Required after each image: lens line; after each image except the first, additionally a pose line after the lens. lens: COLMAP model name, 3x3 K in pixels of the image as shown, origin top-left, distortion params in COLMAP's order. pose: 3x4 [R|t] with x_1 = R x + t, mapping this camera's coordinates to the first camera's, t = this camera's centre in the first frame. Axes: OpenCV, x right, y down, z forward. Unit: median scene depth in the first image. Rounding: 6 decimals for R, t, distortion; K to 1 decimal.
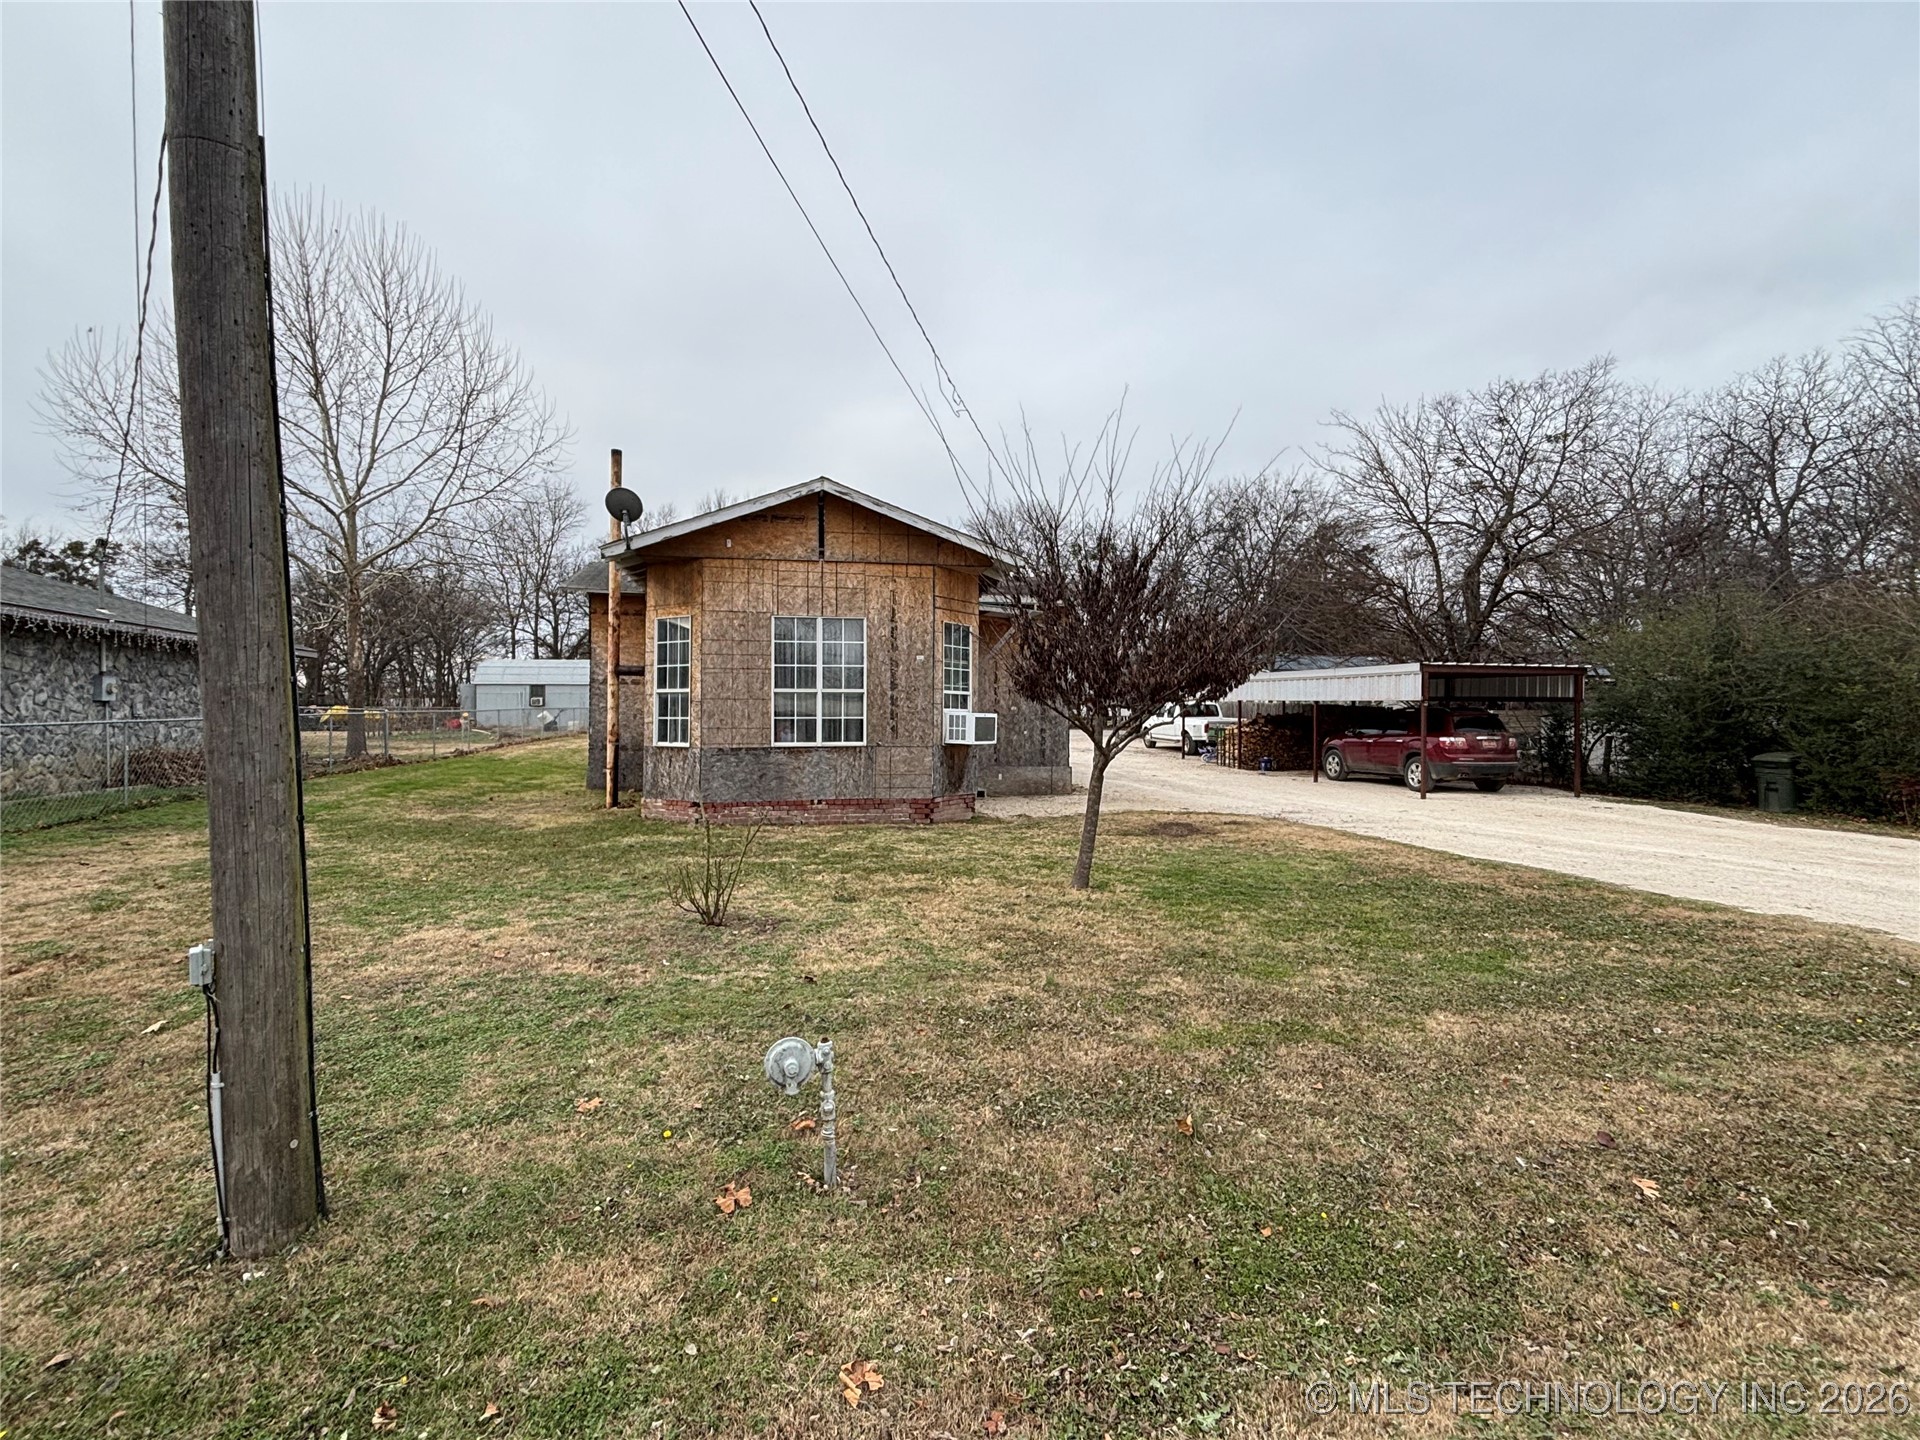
lens RADIAL K [[897.4, 0, 963.7], [0, 897.4, 721.4], [0, 0, 1]] dist [0.002167, -0.000029]
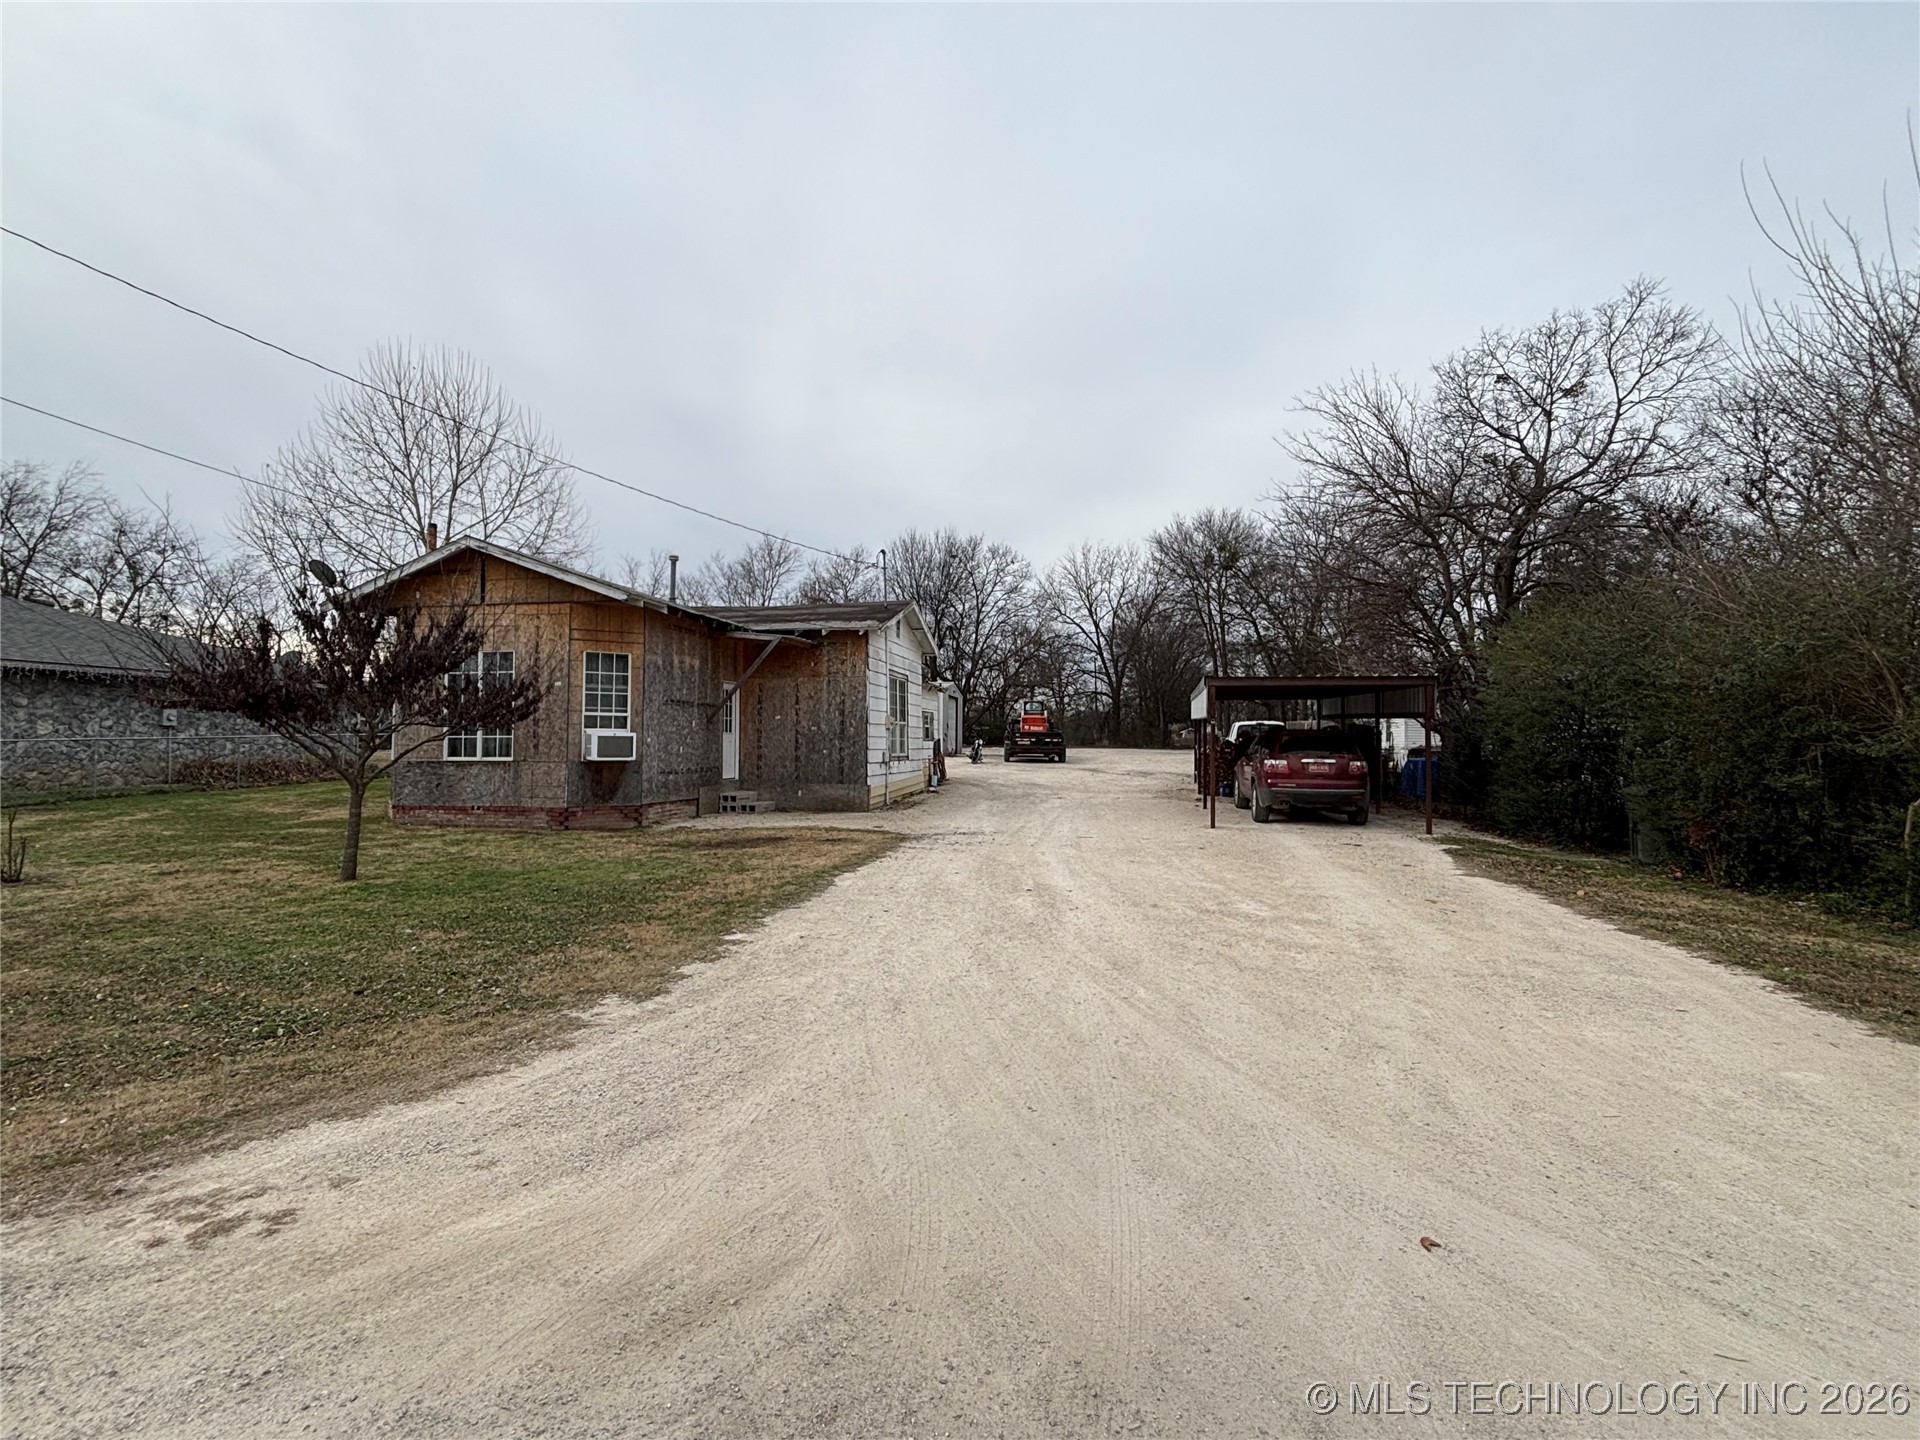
lens RADIAL K [[897.4, 0, 965.3], [0, 897.4, 723.8], [0, 0, 1]] dist [0.002167, -0.000029]
pose [[0.931802, -0.005454, -0.362926, 0.850927], [-0.001662, 0.999813, -0.019292, 0.000686], [0.362964, 0.018579, 0.931618, 0.126131]]
